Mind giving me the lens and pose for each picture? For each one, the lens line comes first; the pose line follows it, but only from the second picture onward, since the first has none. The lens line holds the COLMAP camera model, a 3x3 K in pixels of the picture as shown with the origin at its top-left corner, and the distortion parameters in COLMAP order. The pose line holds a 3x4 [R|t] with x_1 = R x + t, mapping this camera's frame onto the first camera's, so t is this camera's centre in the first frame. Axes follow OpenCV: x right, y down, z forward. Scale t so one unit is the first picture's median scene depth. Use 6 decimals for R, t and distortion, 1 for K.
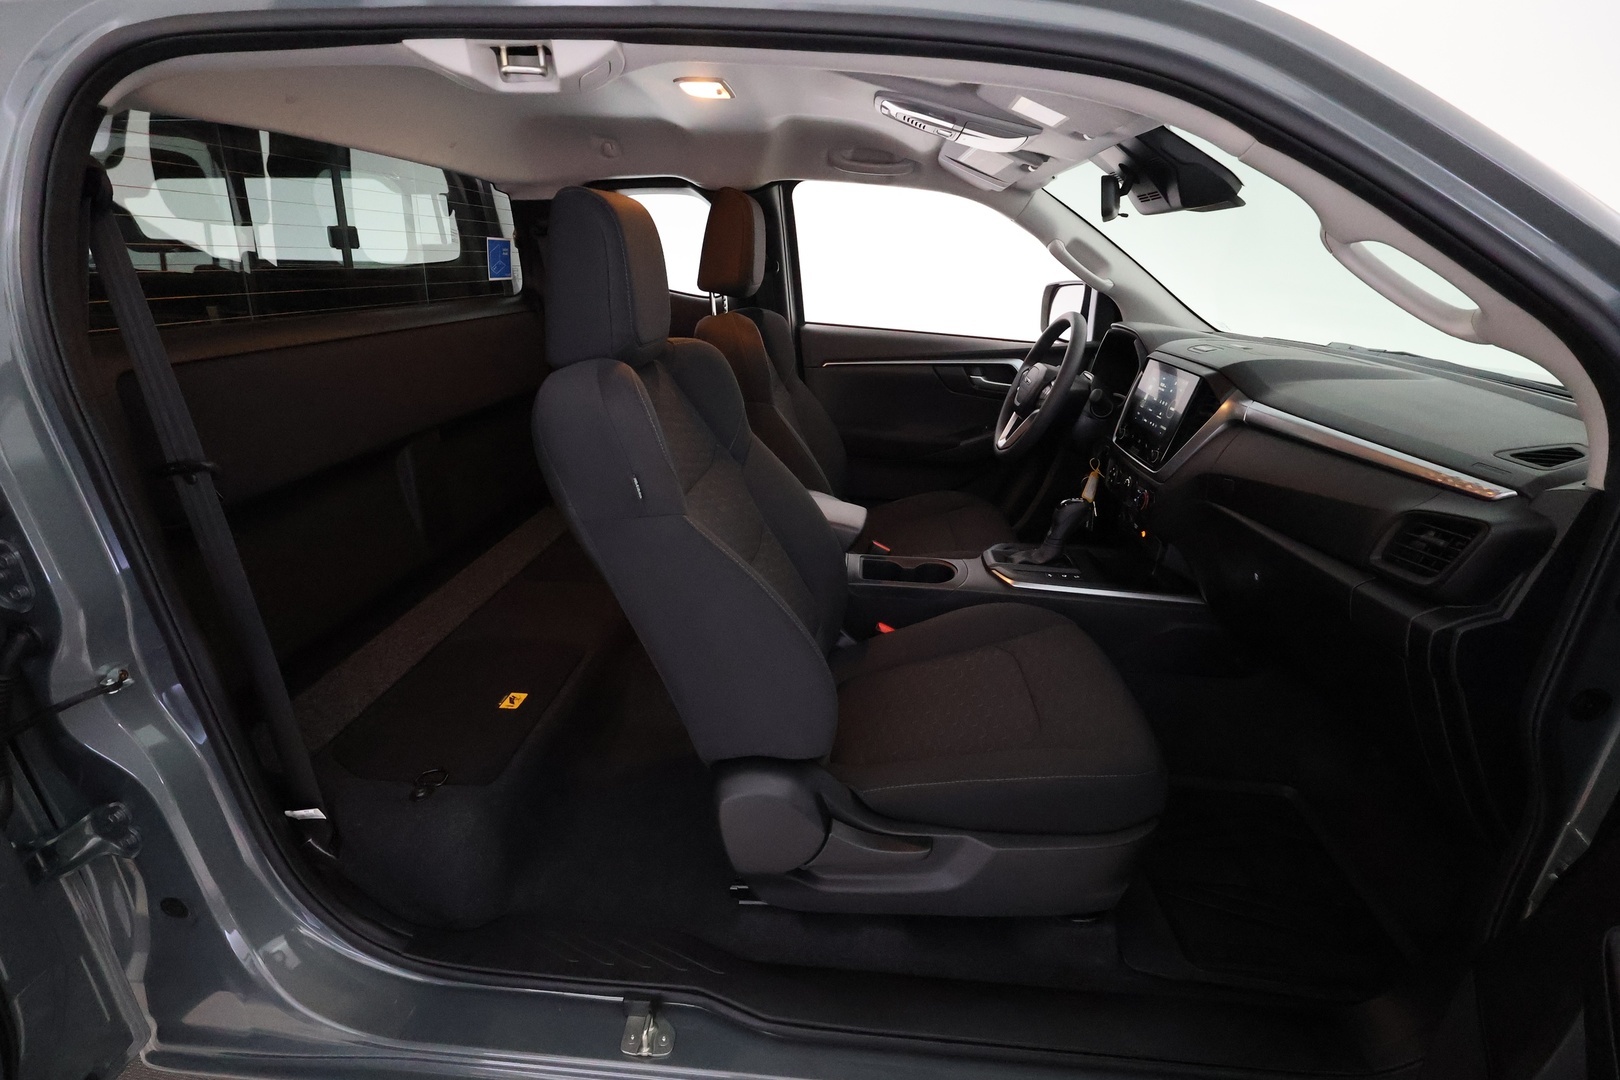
lens RADIAL K [[753.9, 0, 816.0], [0, 753.9, 539.2], [0, 0, 1]] dist [-0.003314, 0.002625]
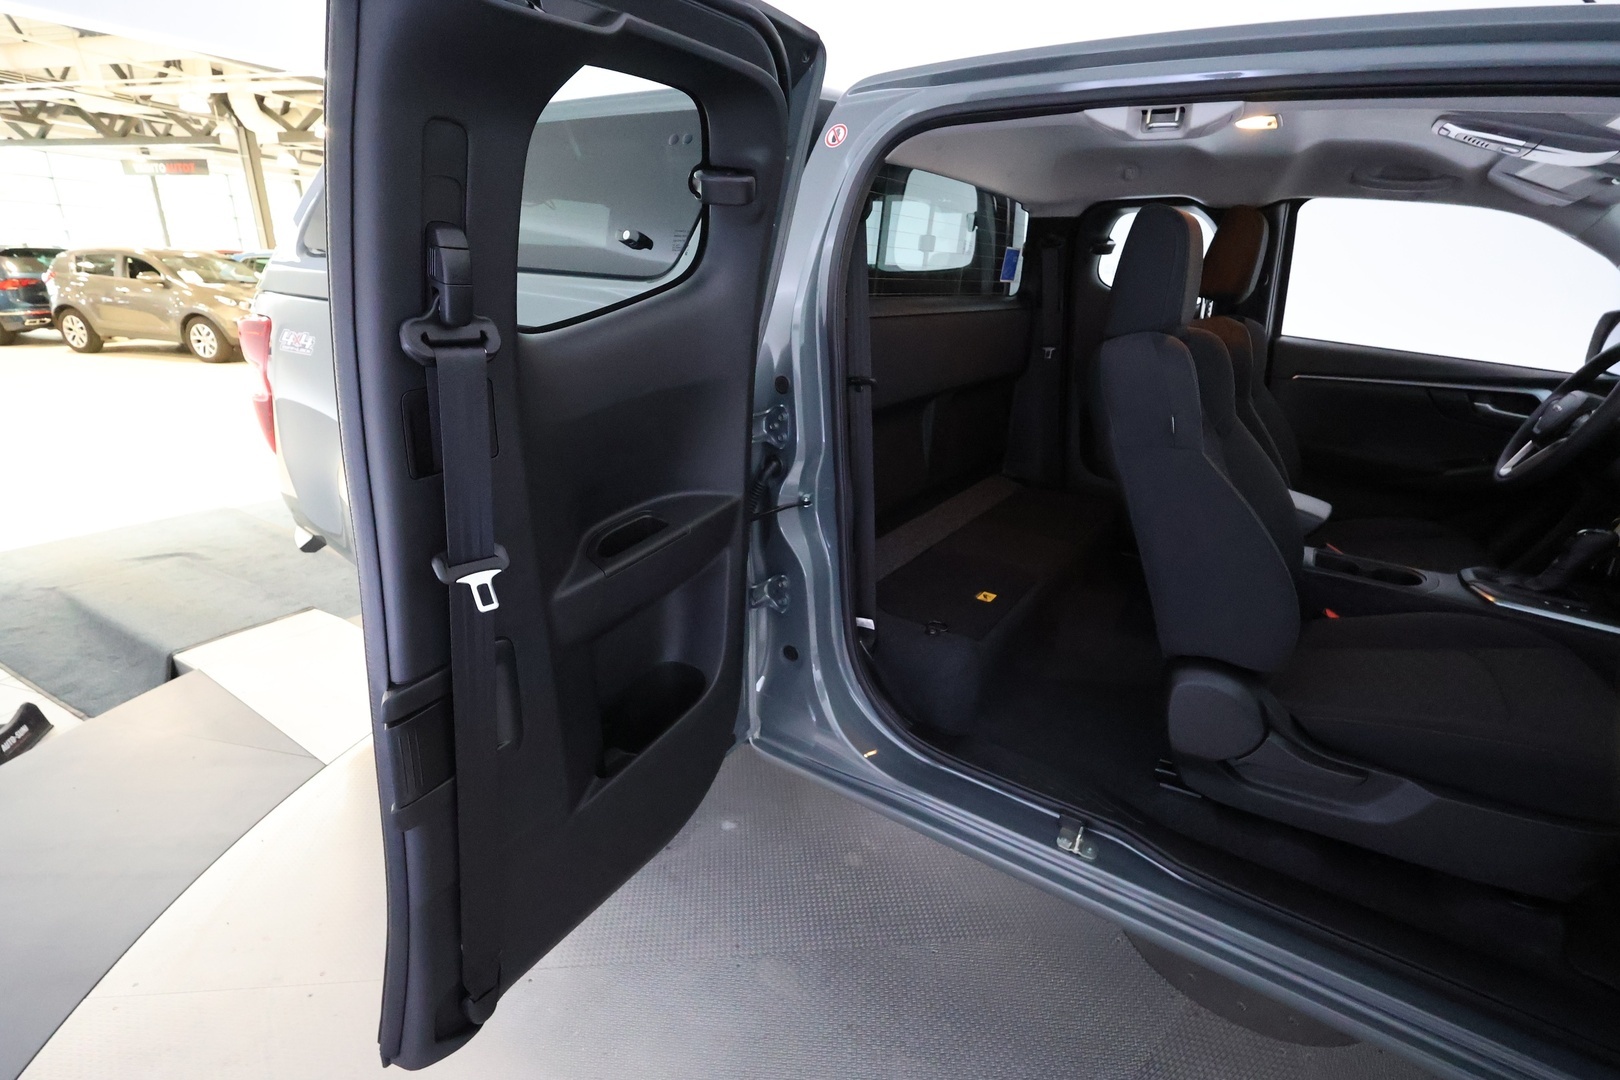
lens RADIAL K [[753.9, 0, 809.8], [0, 753.9, 537.6], [0, 0, 1]] dist [-0.003314, 0.002625]
pose [[0.873278, 0.188111, -0.449443, -0.096032], [-0.199379, 0.979661, 0.022631, 0.137370], [0.444559, 0.069847, 0.893022, -0.287878]]
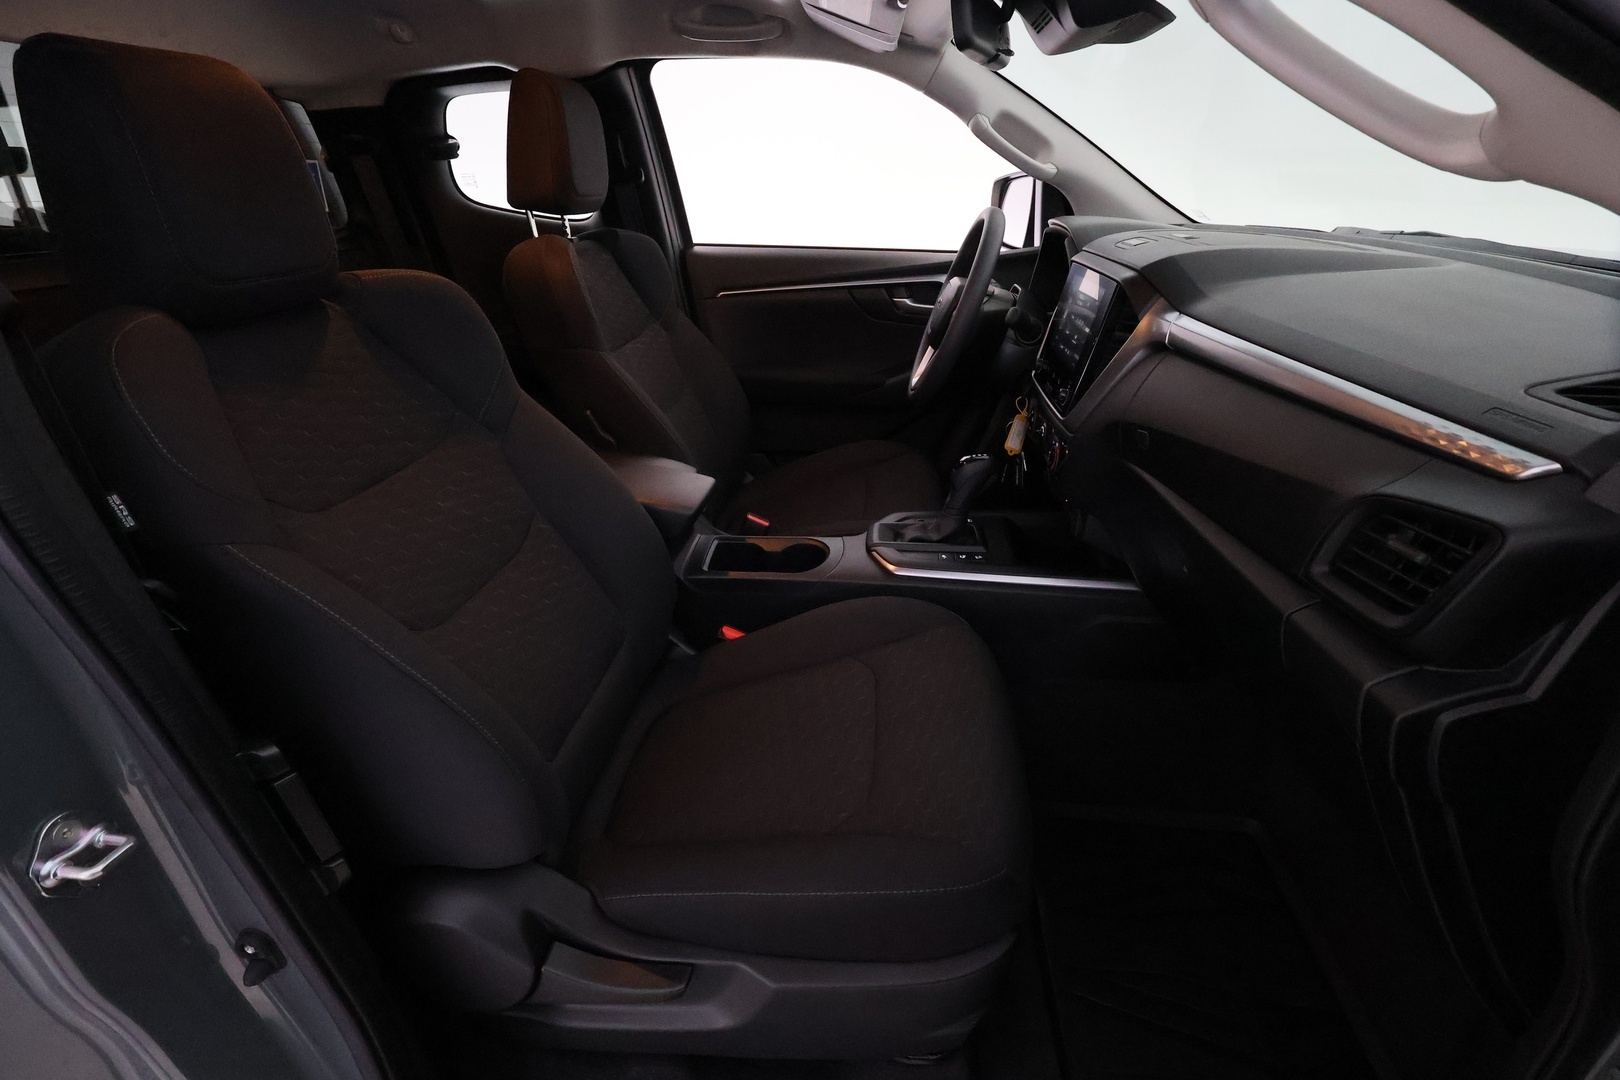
lens RADIAL K [[753.9, 0, 816.2], [0, 753.9, 540.2], [0, 0, 1]] dist [-0.003314, 0.002625]
pose [[0.997878, -0.040899, -0.050656, 0.228857], [0.045090, 0.995398, 0.084551, -0.042013], [0.046965, -0.086655, 0.995131, 0.234546]]
